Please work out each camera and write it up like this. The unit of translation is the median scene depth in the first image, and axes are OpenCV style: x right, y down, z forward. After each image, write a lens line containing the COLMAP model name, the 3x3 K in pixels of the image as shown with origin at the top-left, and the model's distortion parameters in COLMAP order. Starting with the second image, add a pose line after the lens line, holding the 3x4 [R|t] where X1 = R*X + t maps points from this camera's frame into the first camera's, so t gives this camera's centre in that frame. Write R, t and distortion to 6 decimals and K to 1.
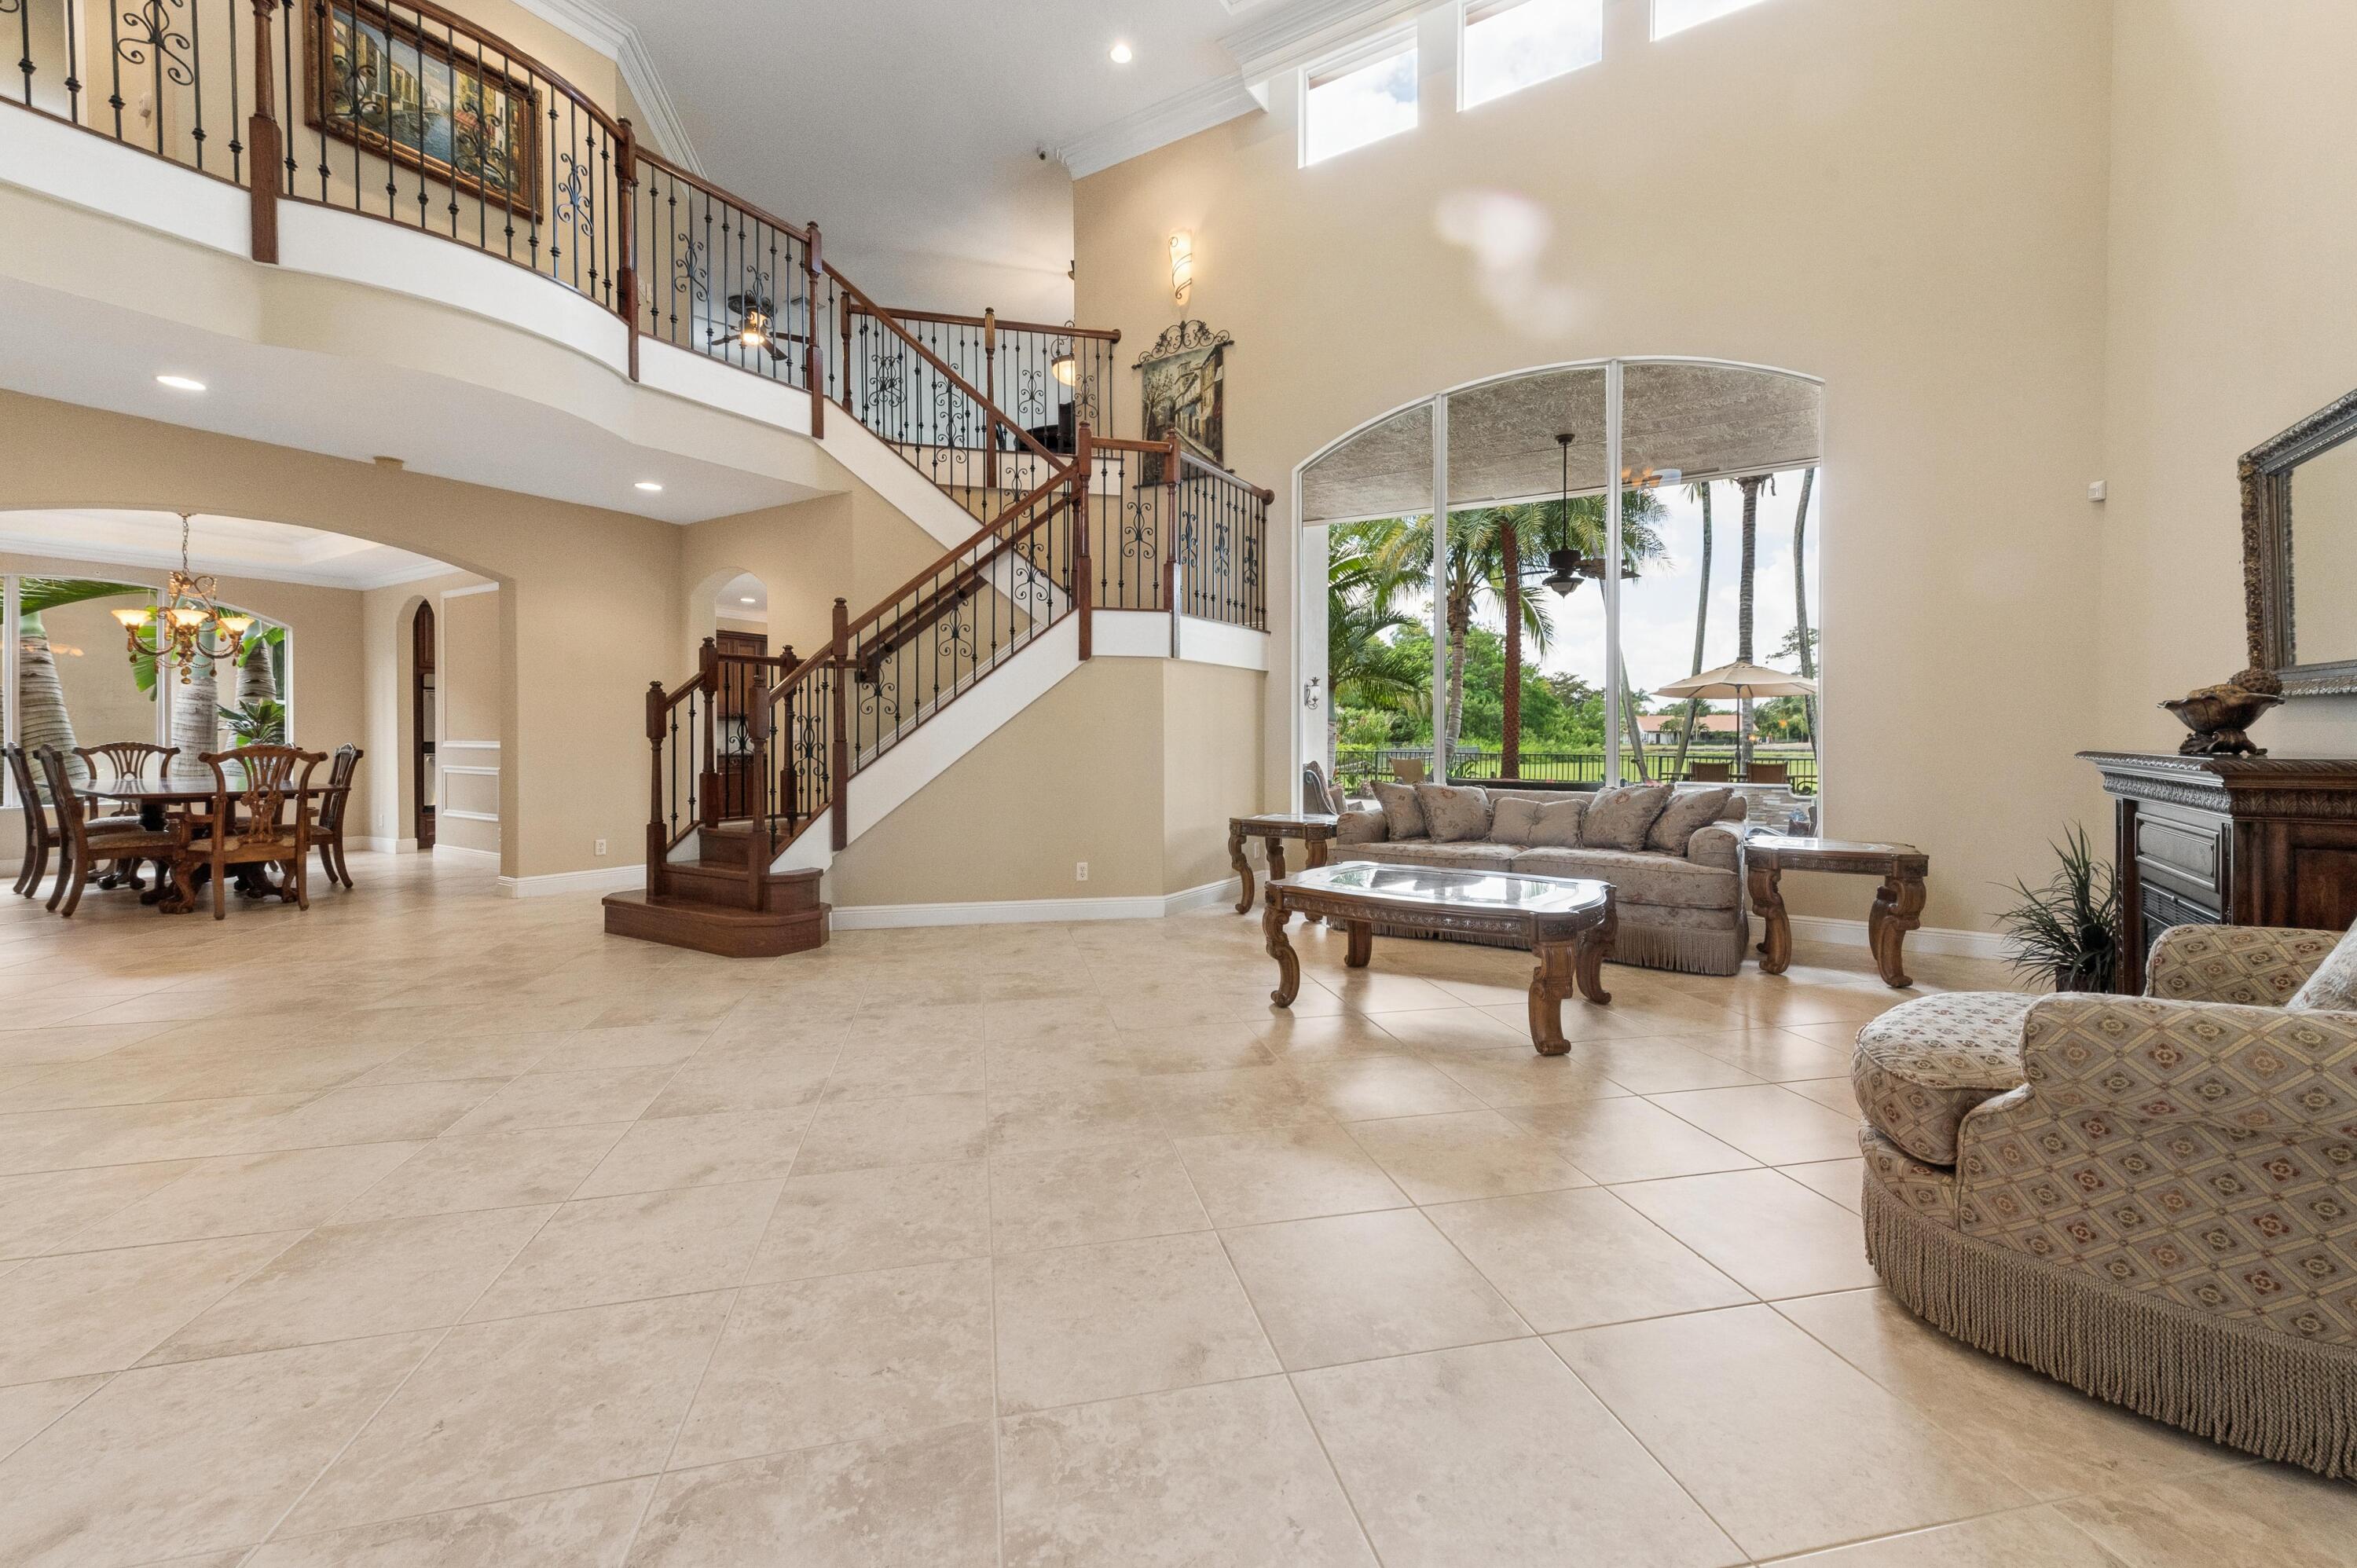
lens RADIAL K [[954.9, 0, 1190.0], [0, 954.9, 746.4], [0, 0, 1]] dist [0.019286, -0.000081]
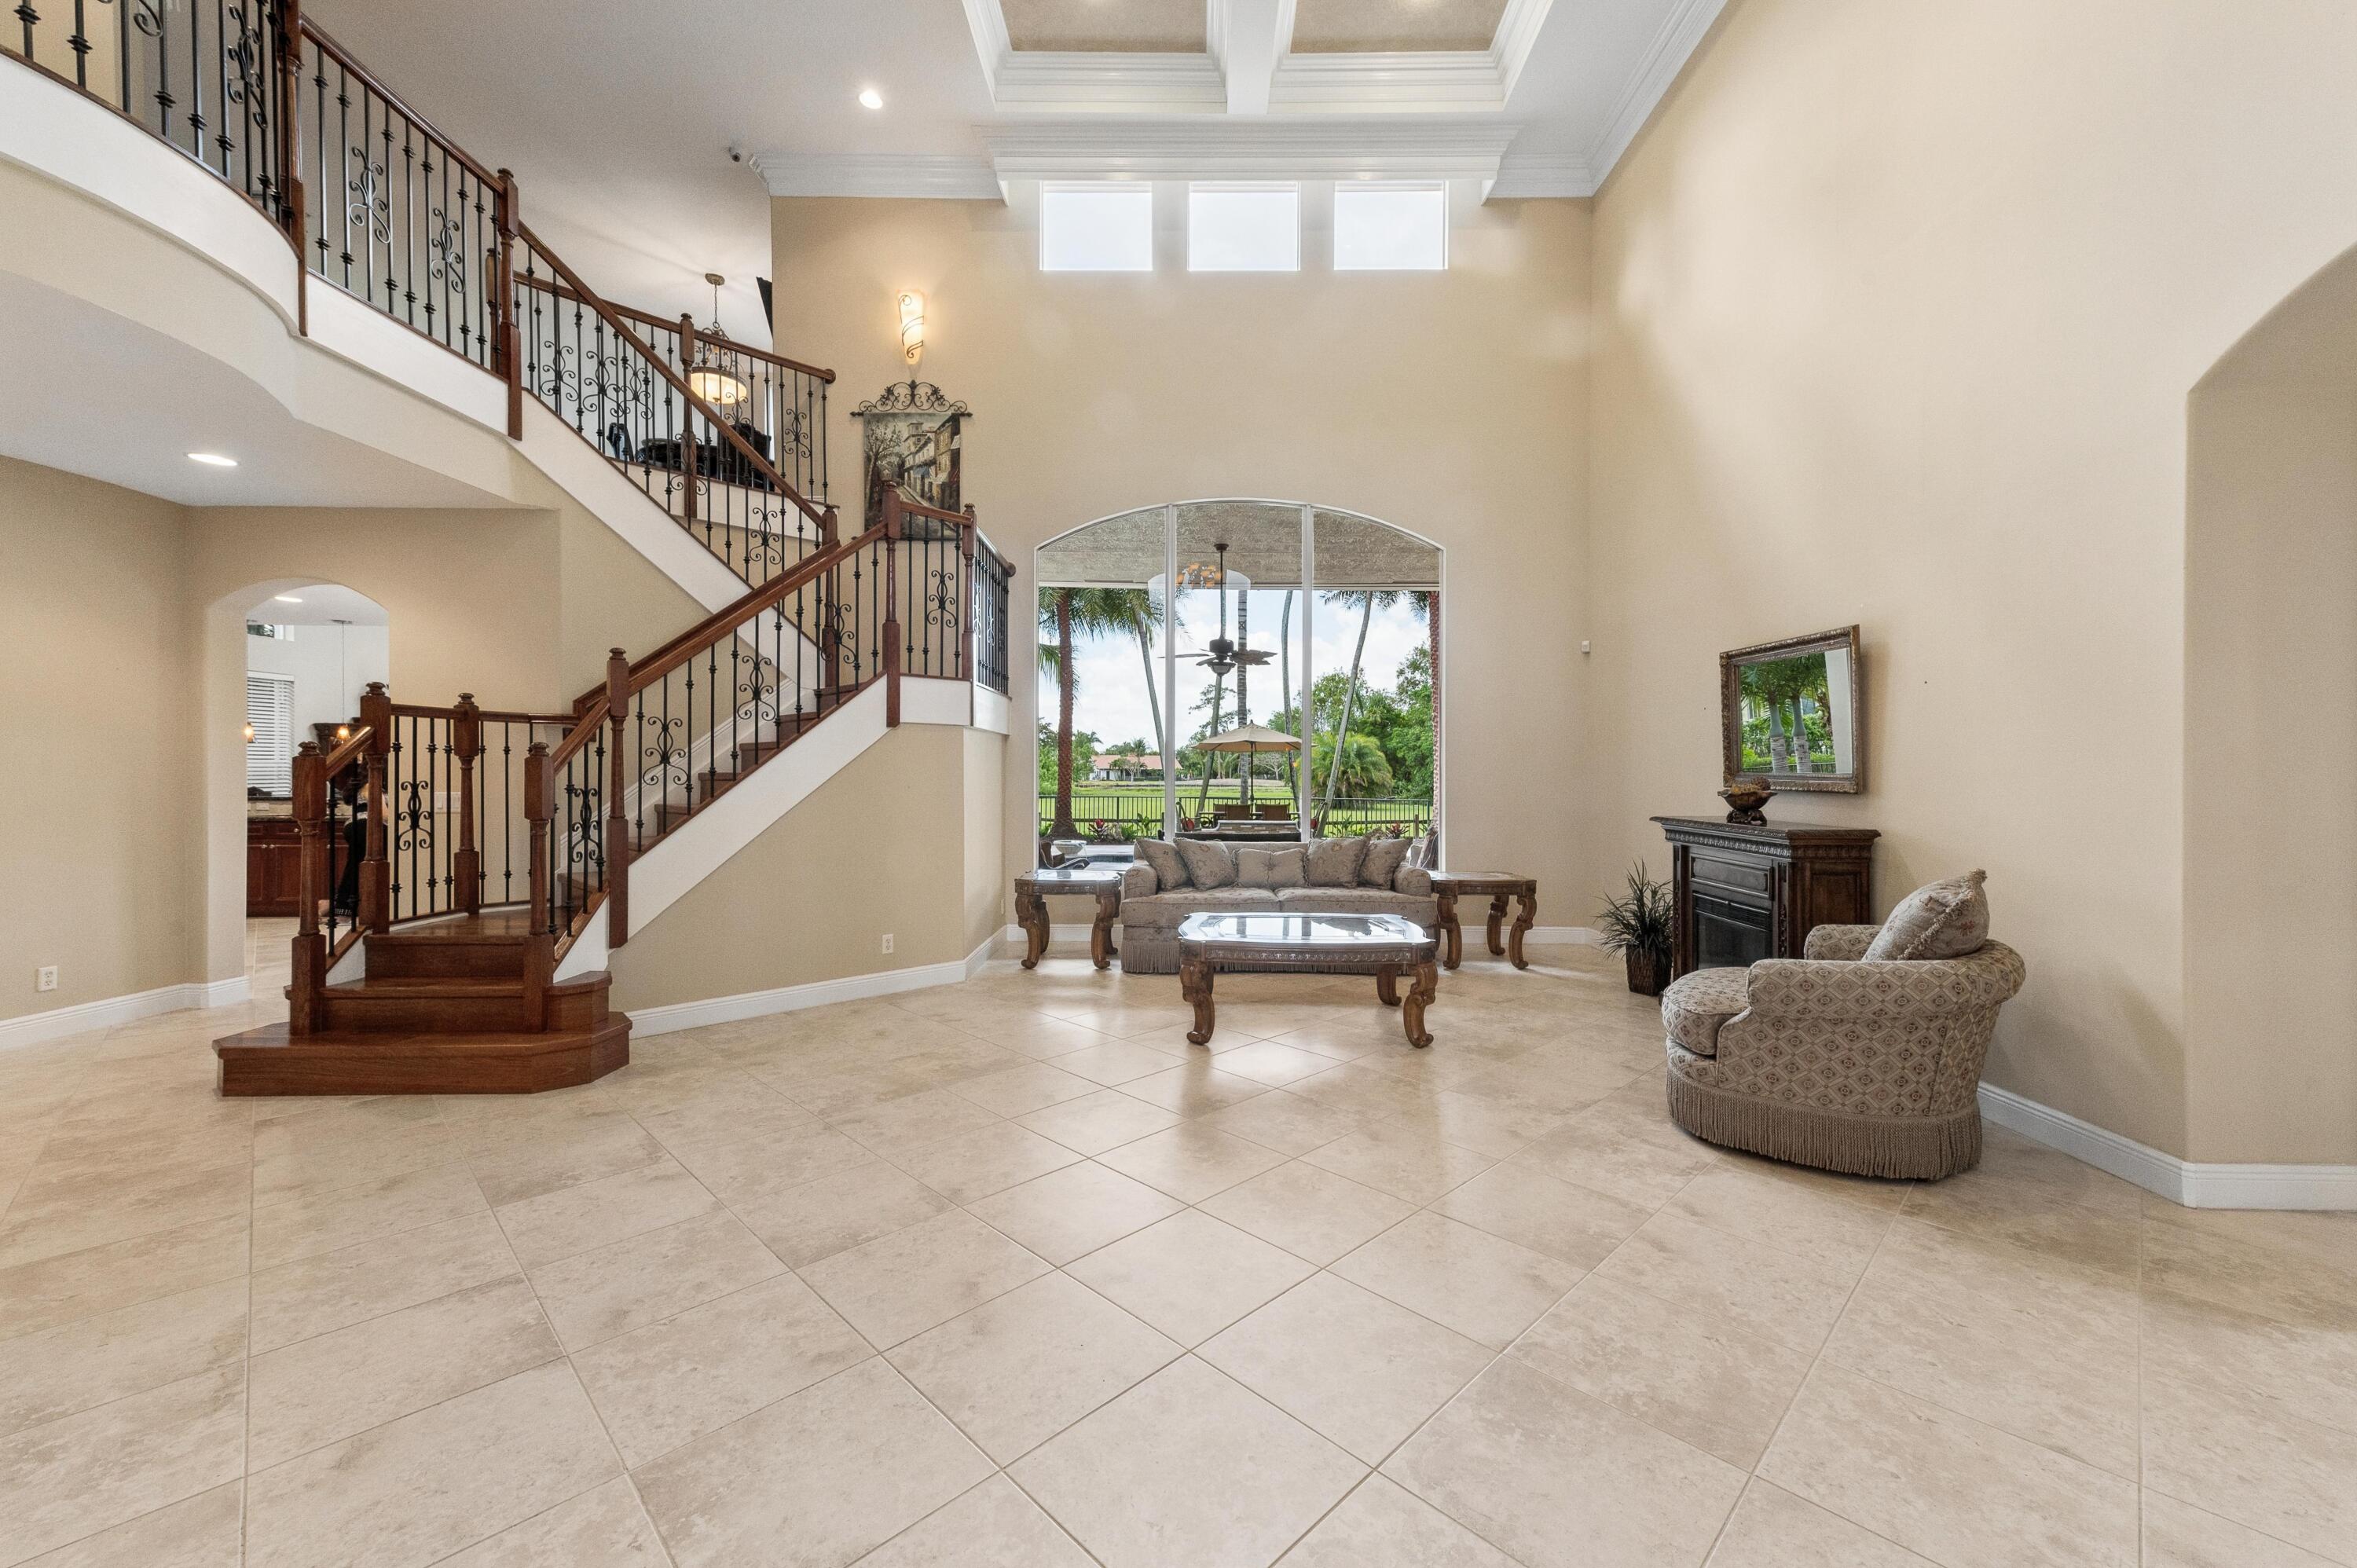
lens RADIAL K [[934.9, 0, 1197.3], [0, 934.9, 774.7], [0, 0, 1]] dist [0.020746, -0.000489]
pose [[0.846454, 0.000497, 0.532461, -0.353919], [0.003276, 0.999976, -0.006140, -0.034130], [-0.532452, 0.006941, 0.846432, 0.022677]]
